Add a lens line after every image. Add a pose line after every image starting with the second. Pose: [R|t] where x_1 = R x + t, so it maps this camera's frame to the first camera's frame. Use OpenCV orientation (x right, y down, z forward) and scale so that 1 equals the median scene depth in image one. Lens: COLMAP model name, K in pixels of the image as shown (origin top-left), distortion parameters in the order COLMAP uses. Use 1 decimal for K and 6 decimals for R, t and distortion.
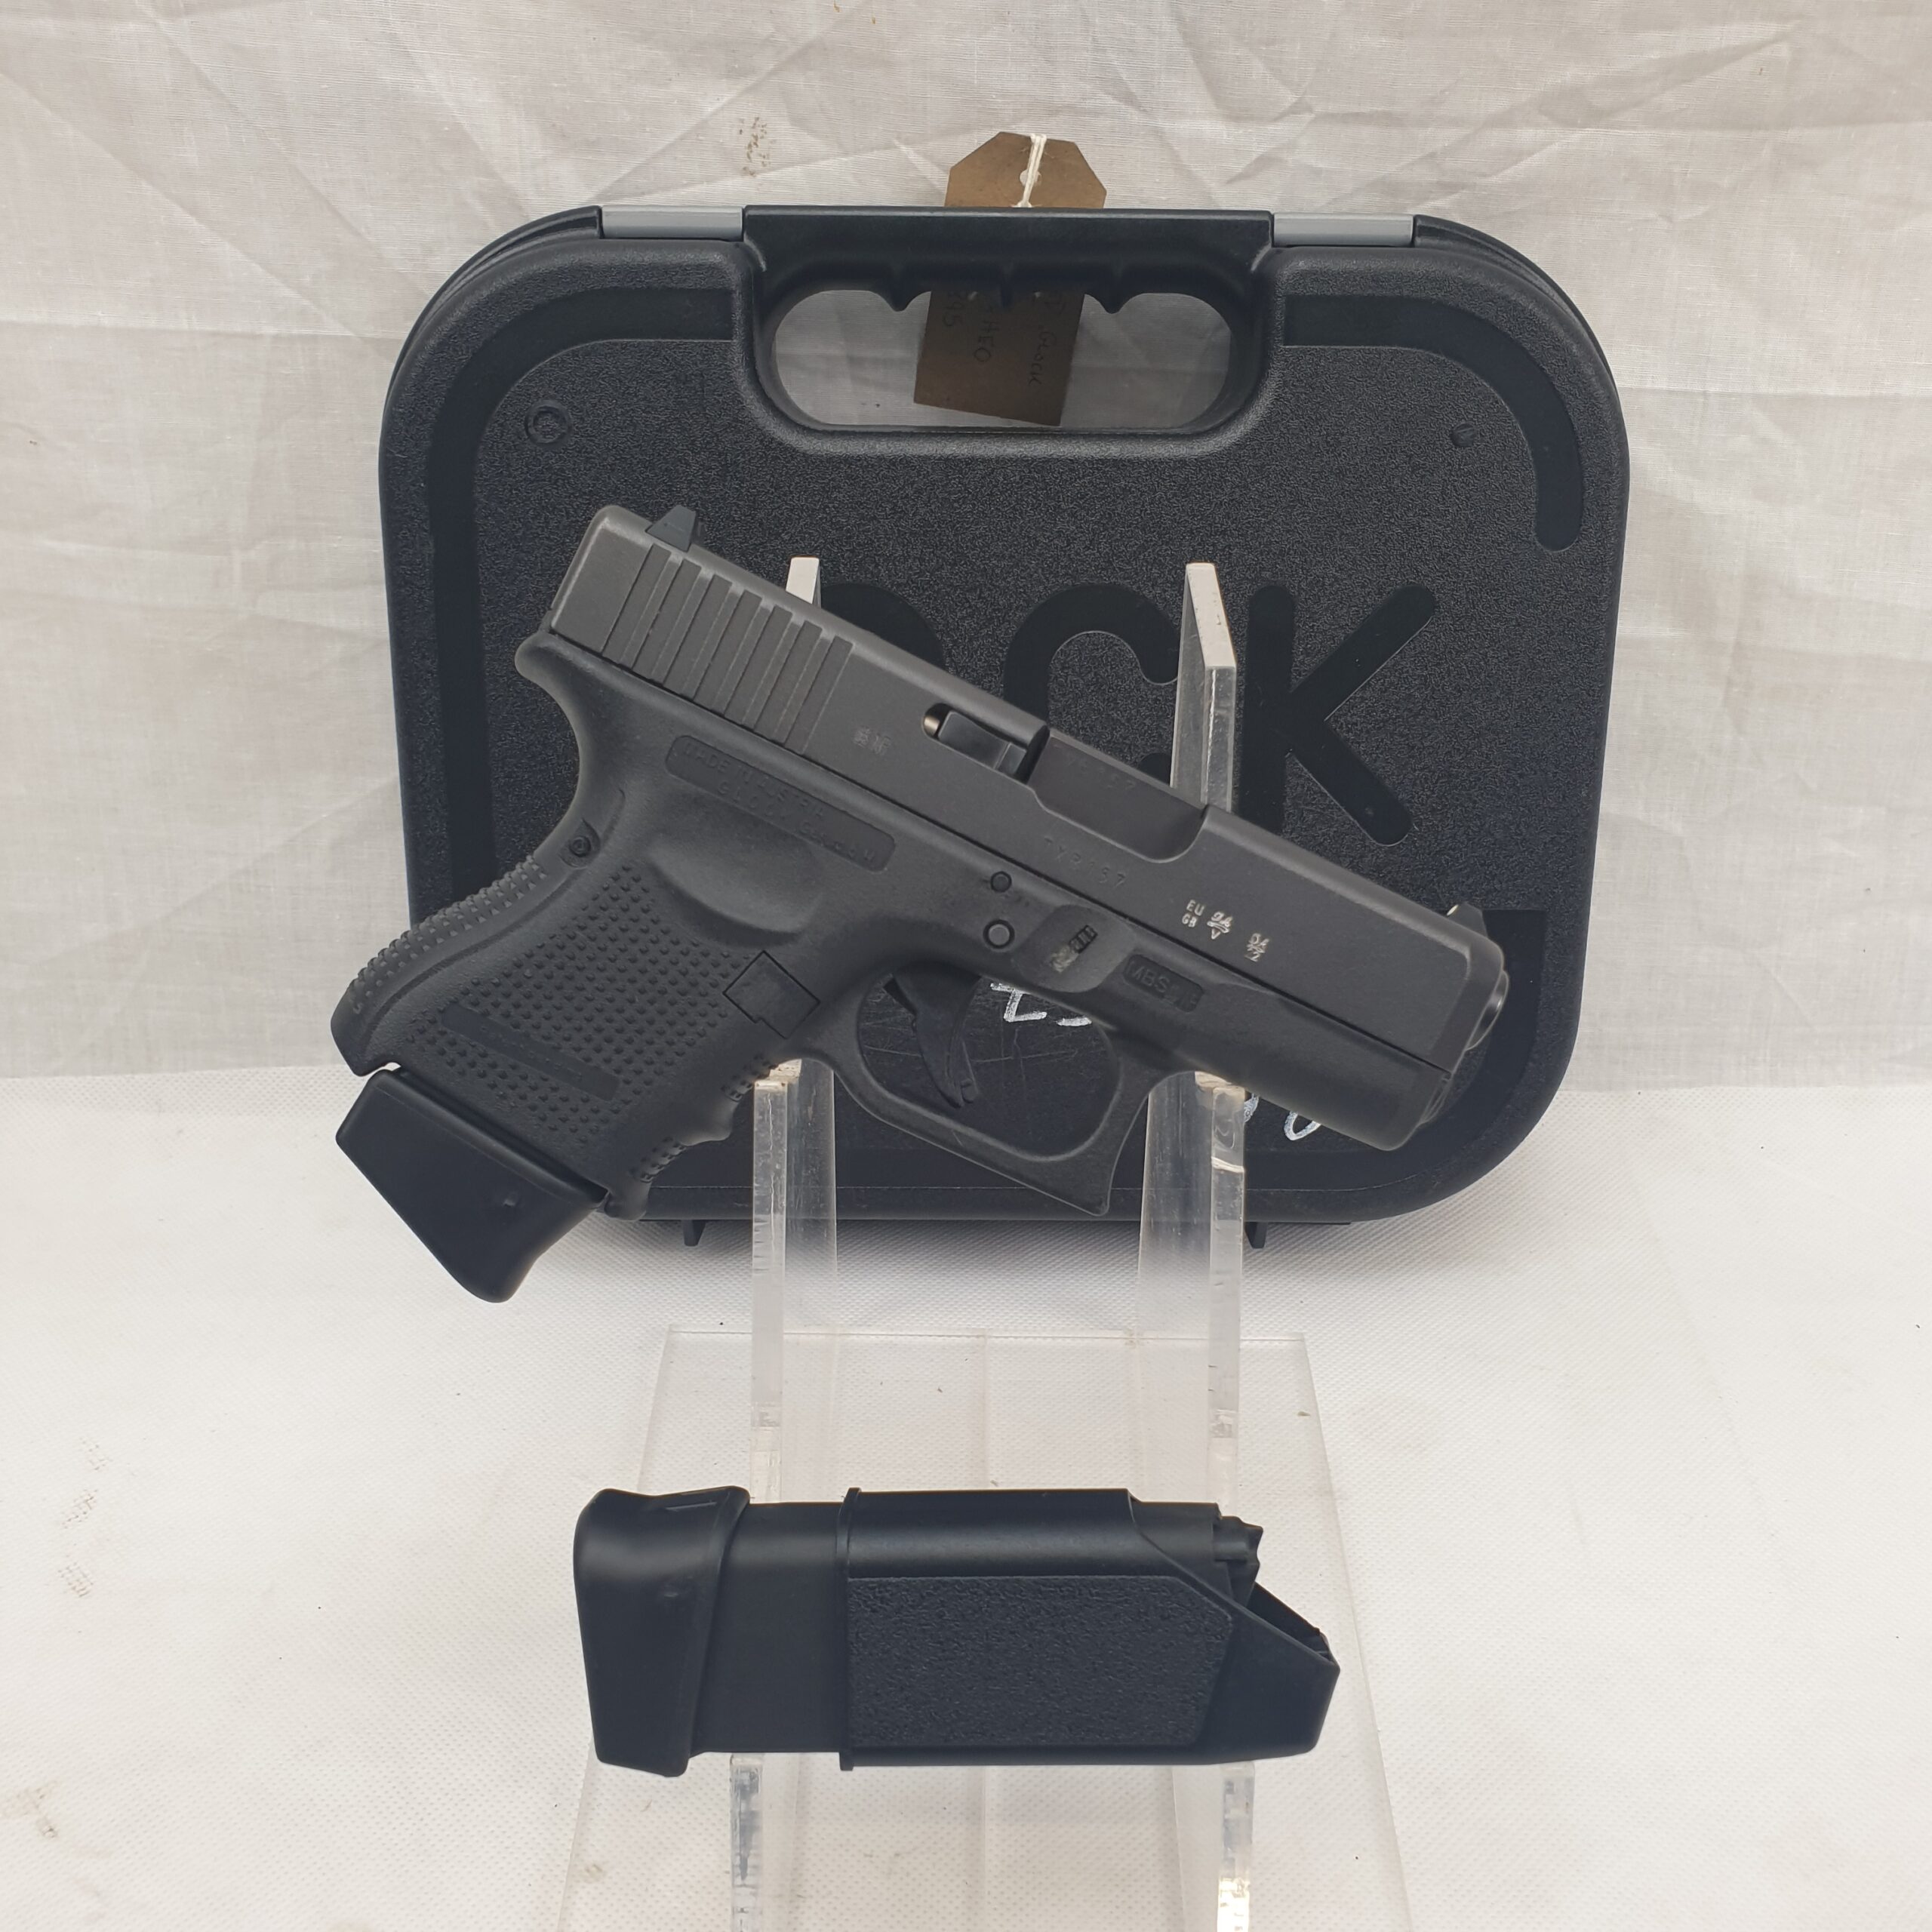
lens RADIAL K [[1991.9, 0, 970.7], [0, 1991.9, 1003.4], [0, 0, 1]] dist [0.209554, -0.408495]
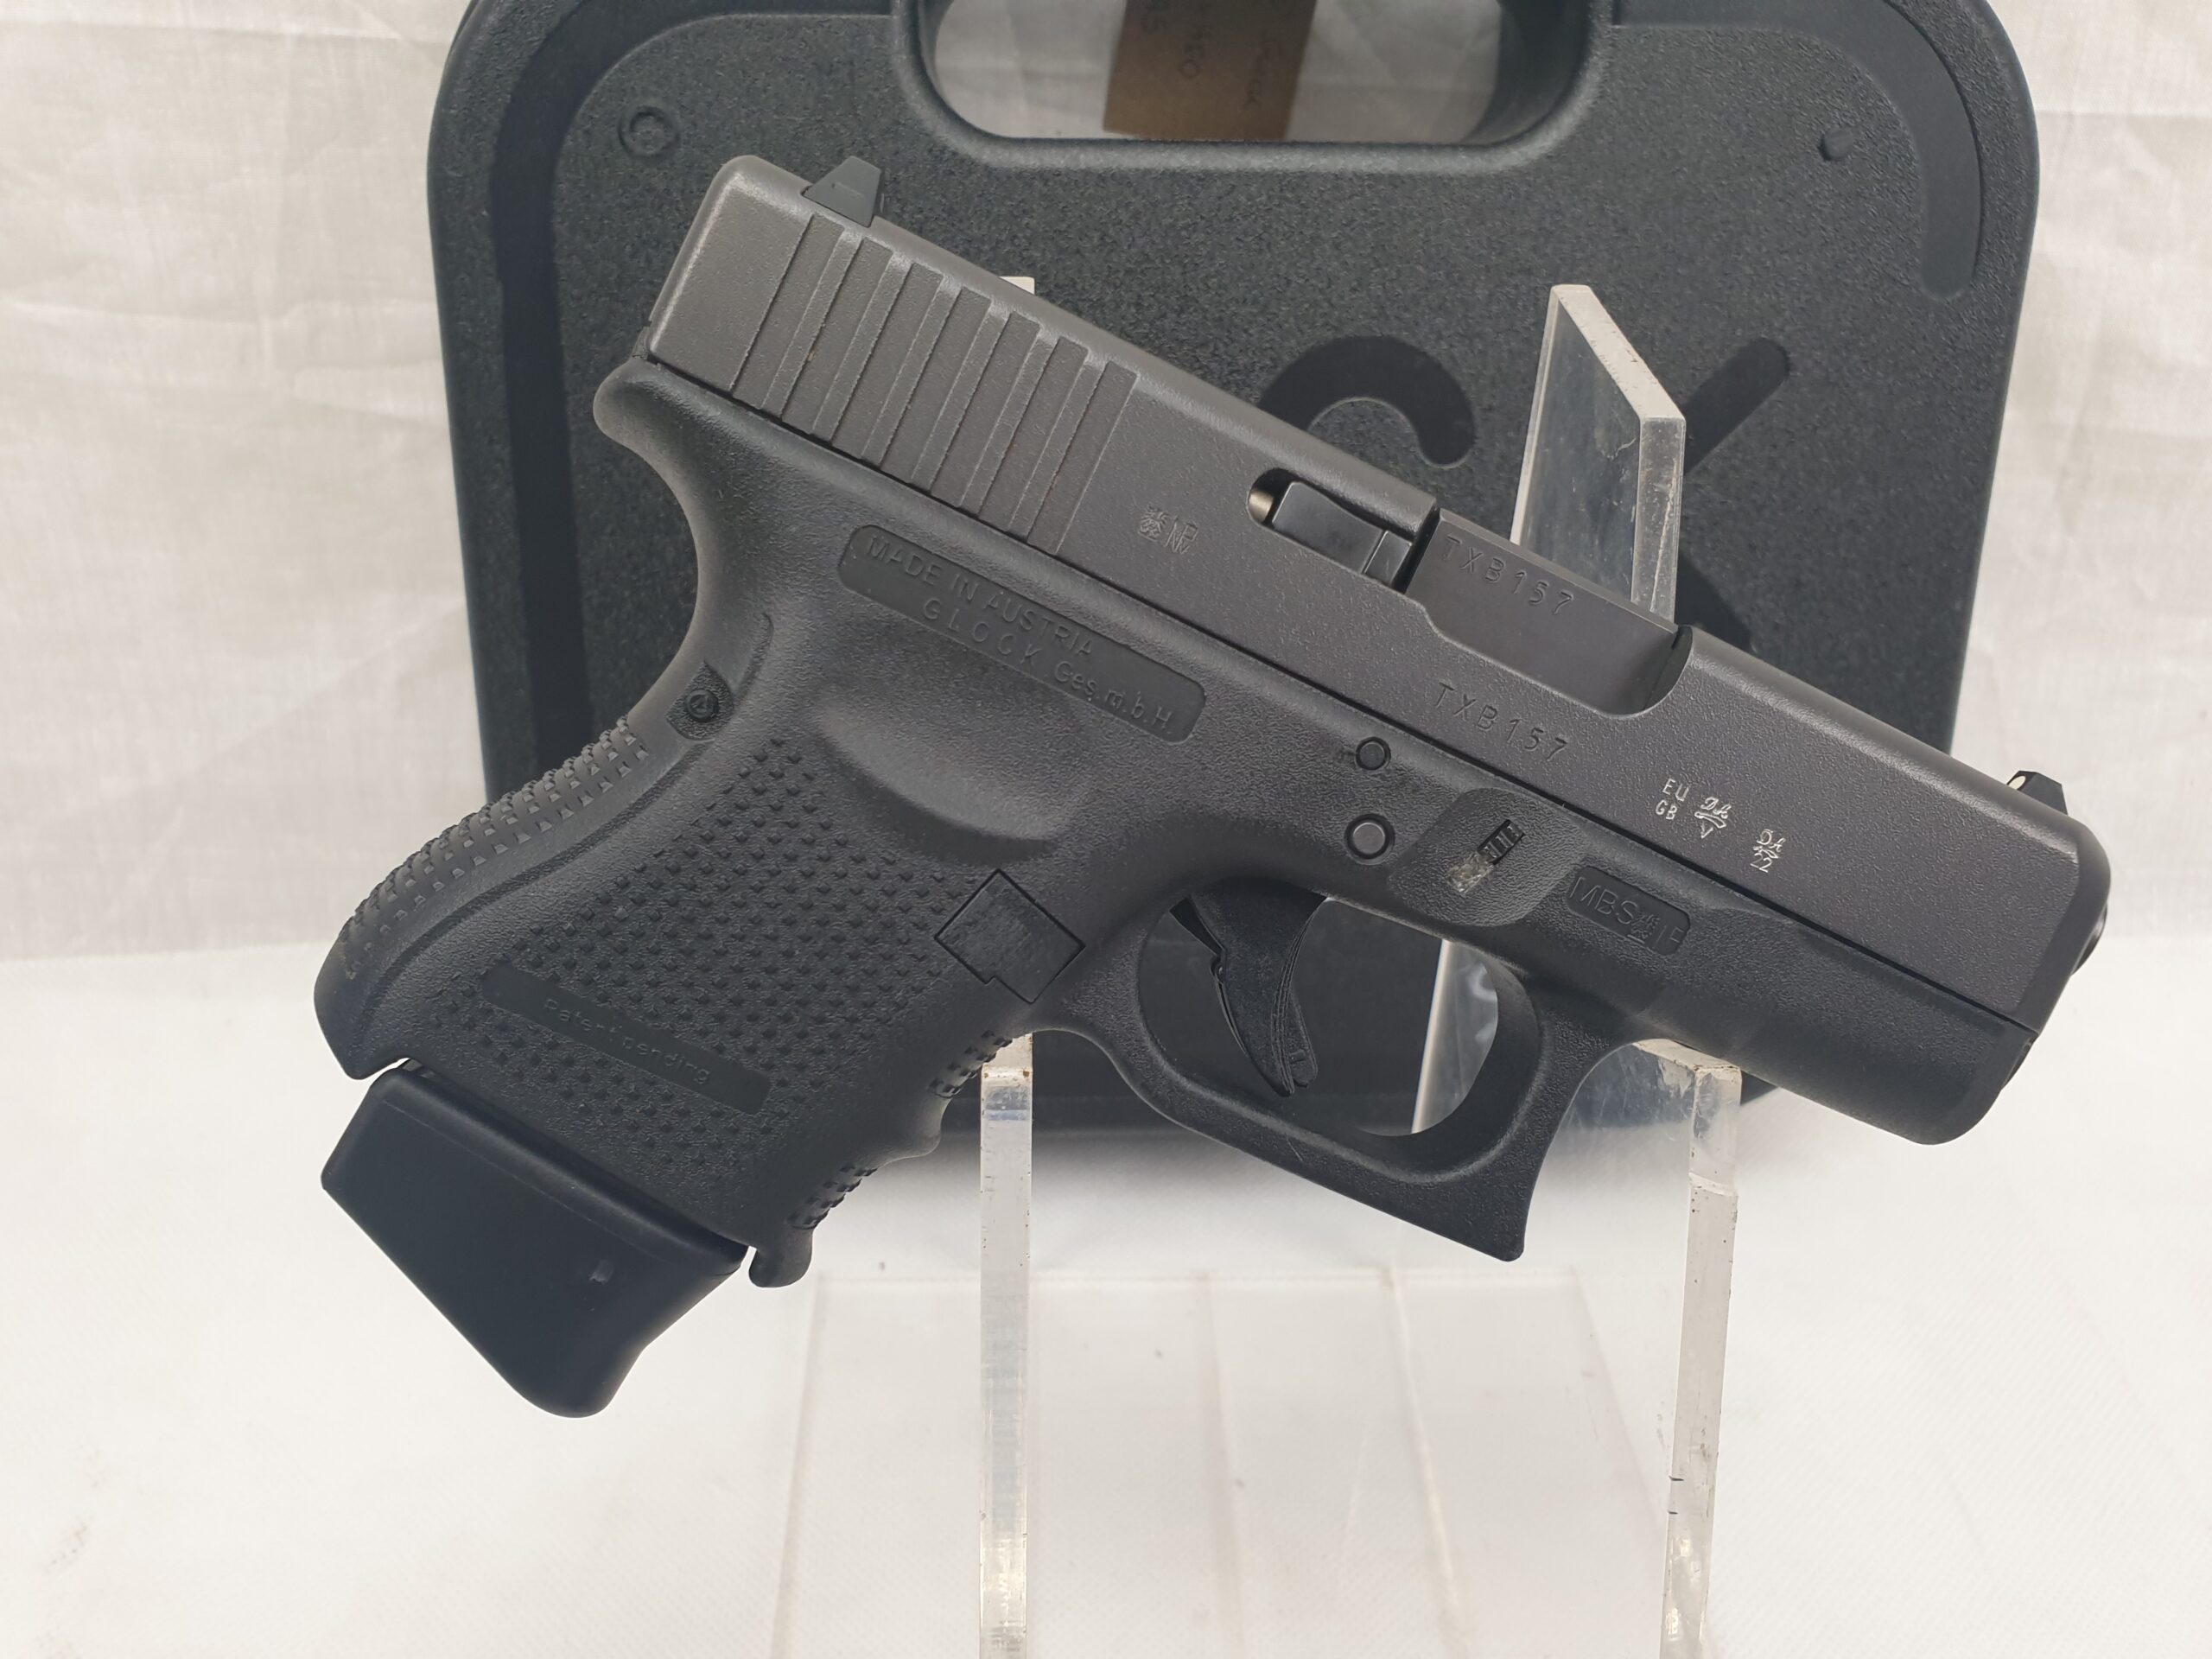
lens RADIAL K [[1768.1, 0, 1105.1], [0, 1768.1, 850.6], [0, 0, 1]] dist [0.042122, 0.005549]
pose [[0.999369, -0.012542, 0.033224, -0.087746], [0.011457, 0.999402, 0.032637, -0.049510], [-0.033614, -0.032236, 0.998915, 0.442623]]
